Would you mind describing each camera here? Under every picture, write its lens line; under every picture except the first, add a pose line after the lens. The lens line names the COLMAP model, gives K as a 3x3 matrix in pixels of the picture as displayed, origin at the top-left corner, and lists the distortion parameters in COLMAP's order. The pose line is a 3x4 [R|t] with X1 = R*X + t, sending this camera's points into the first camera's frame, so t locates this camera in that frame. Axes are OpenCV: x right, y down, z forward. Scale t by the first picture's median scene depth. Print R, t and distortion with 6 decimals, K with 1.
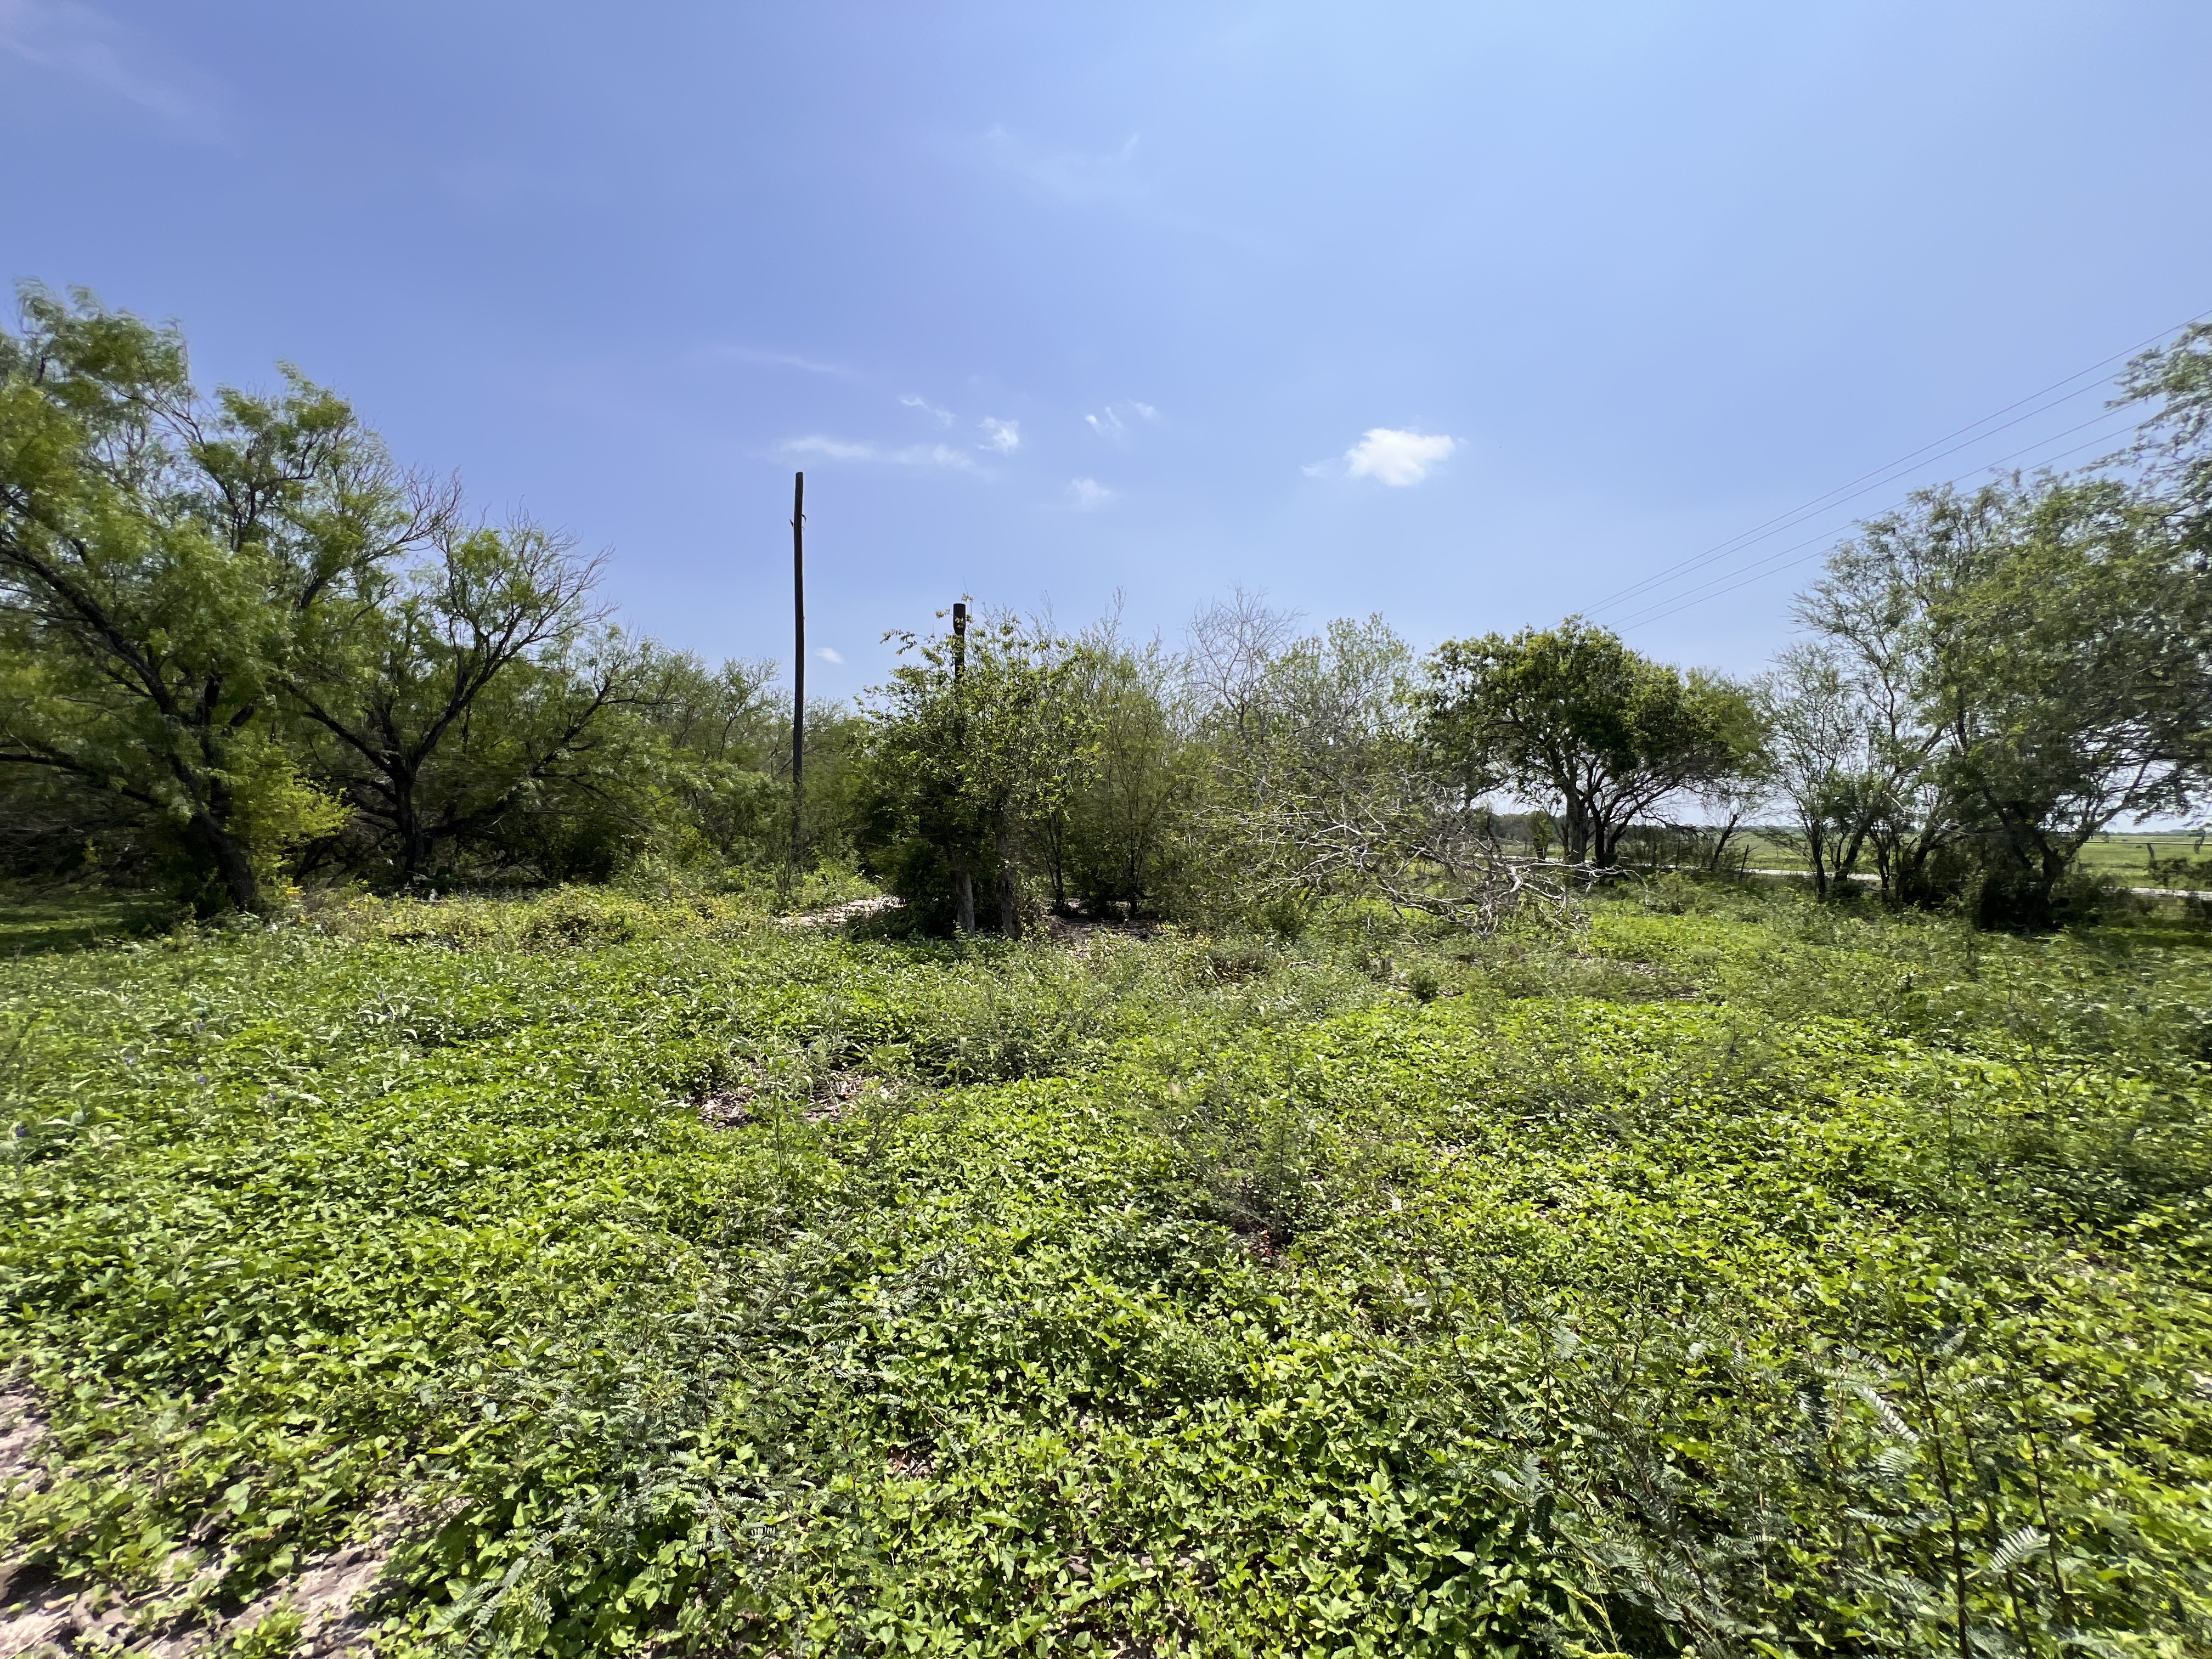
lens RADIAL K [[891.8, 0, 1102.3], [0, 891.8, 828.2], [0, 0, 1]] dist [-0.002332, 0.000385]
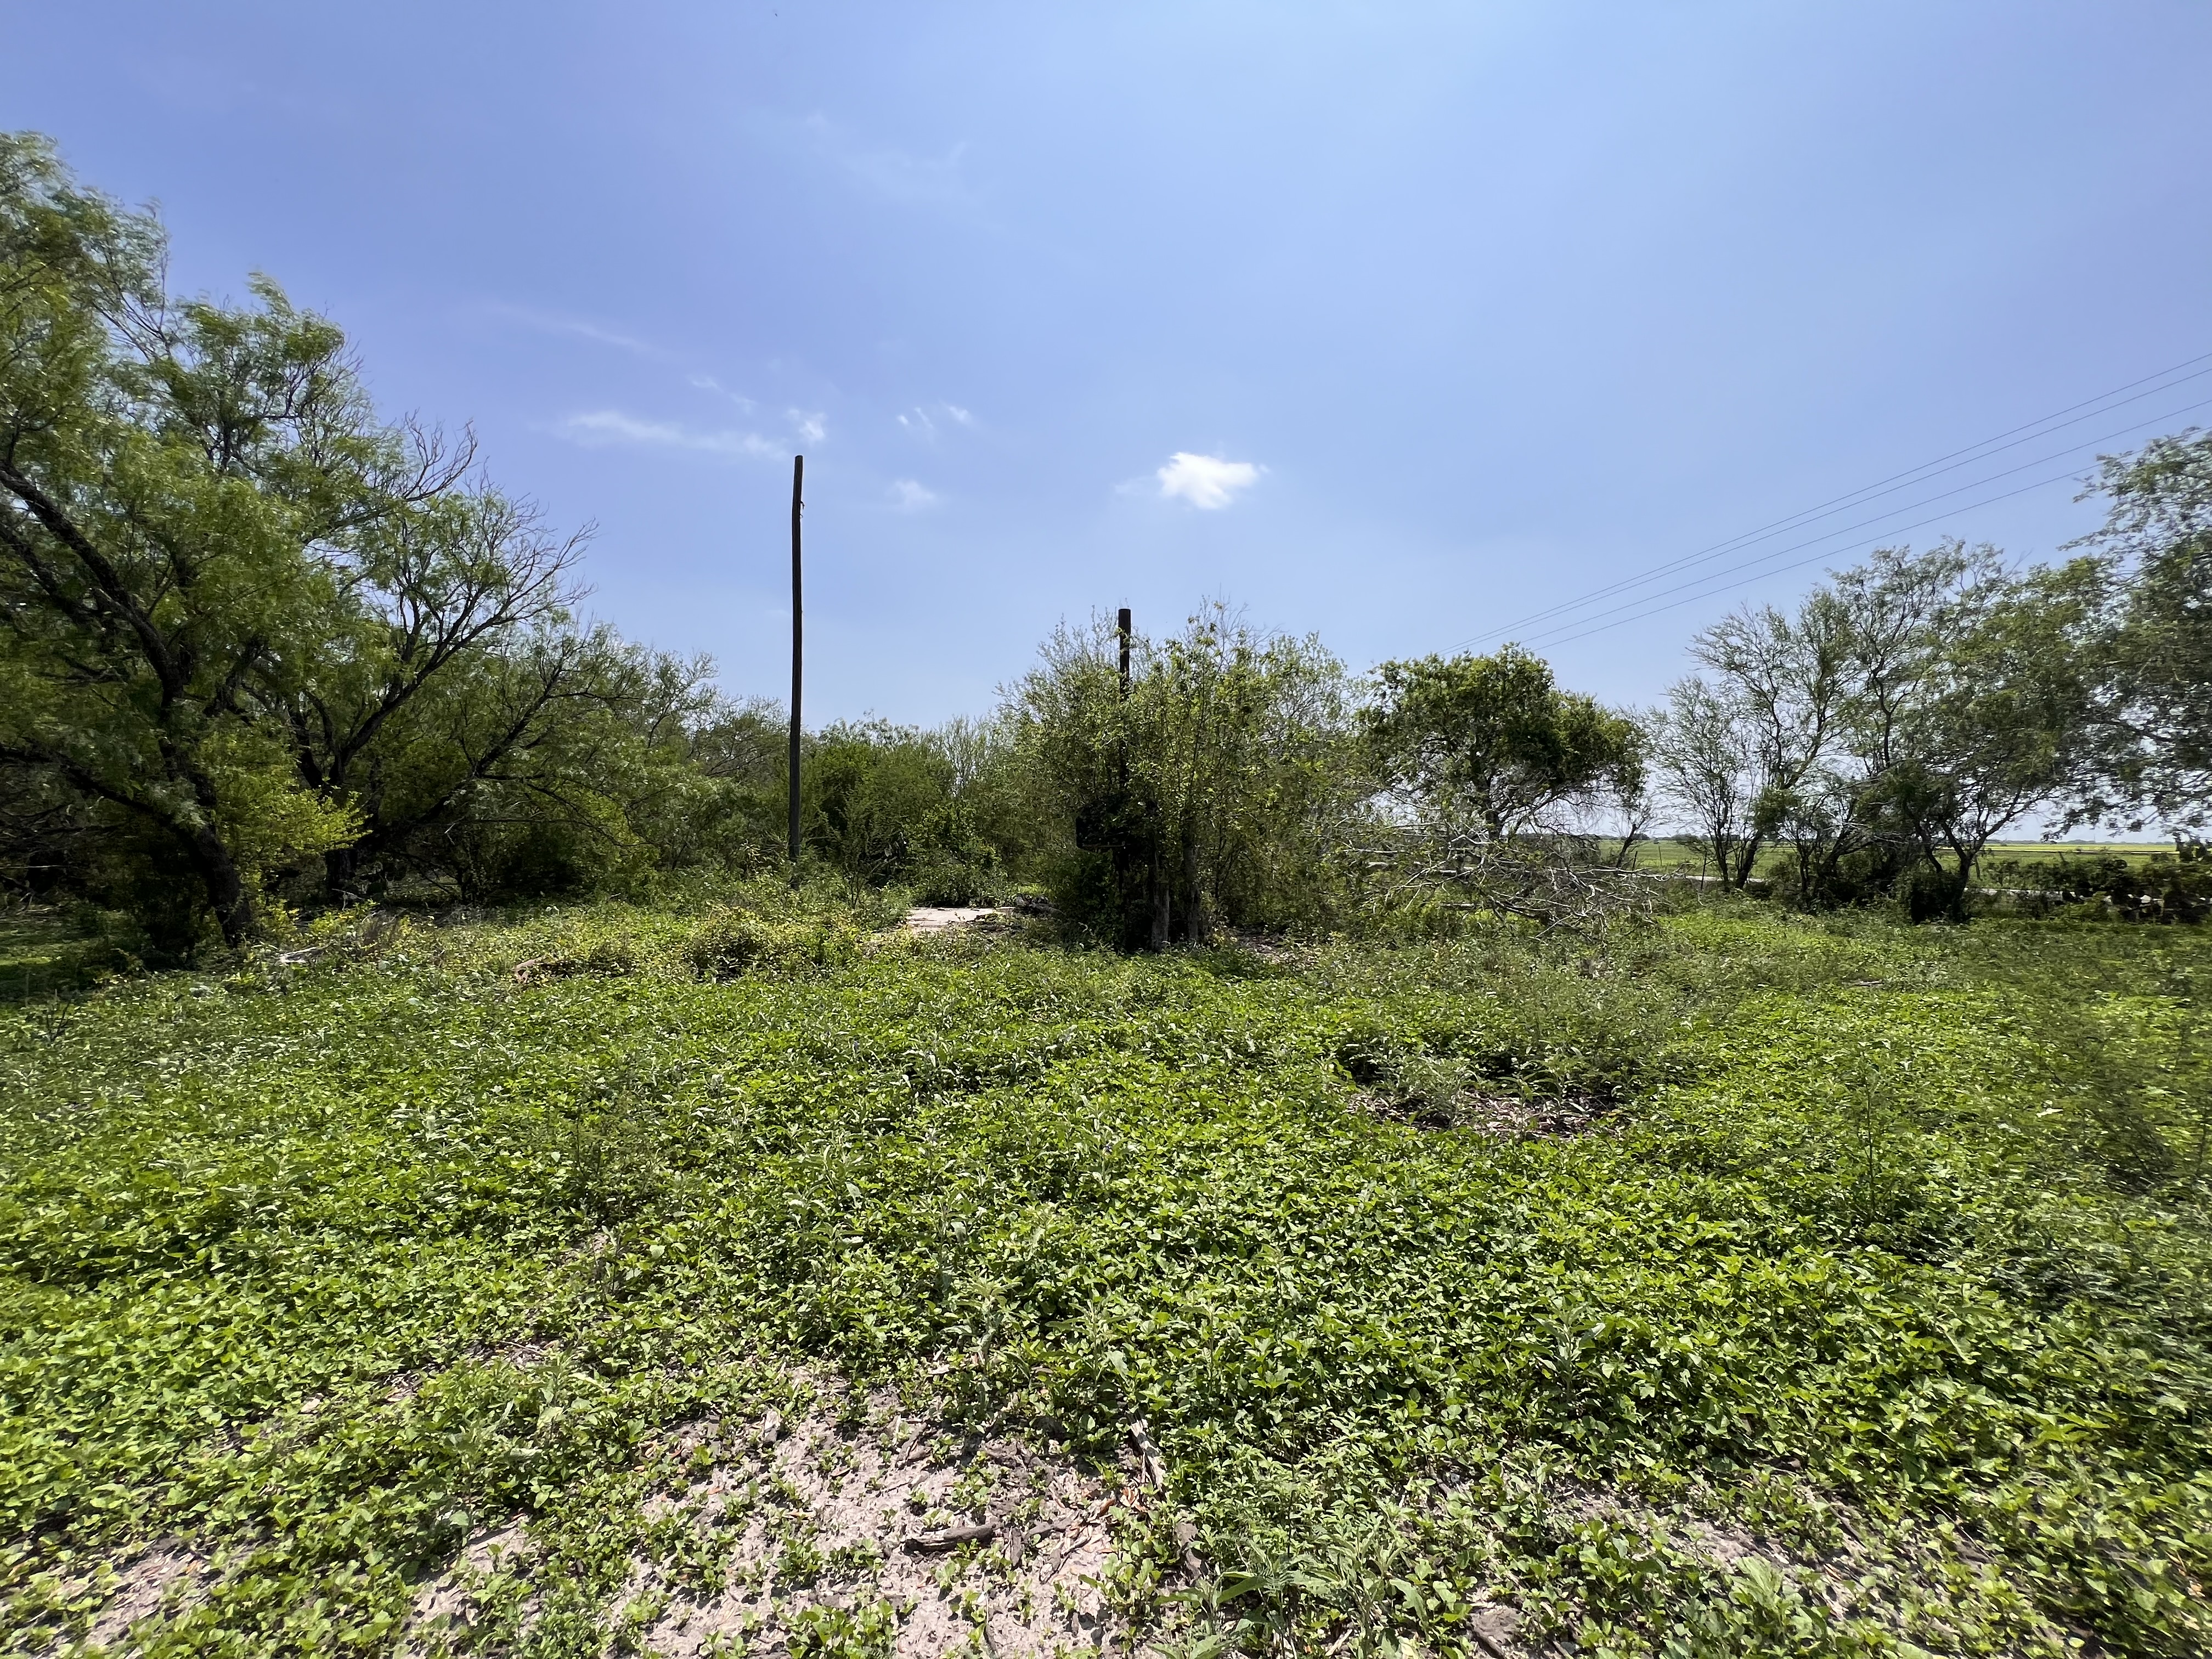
lens RADIAL K [[891.8, 0, 1091.0], [0, 891.8, 831.1], [0, 0, 1]] dist [-0.002332, 0.000385]
pose [[0.981068, -0.000313, 0.193665, -0.181902], [0.001441, 0.999983, -0.005686, -0.001489], [-0.193660, 0.005857, 0.981051, 0.028313]]
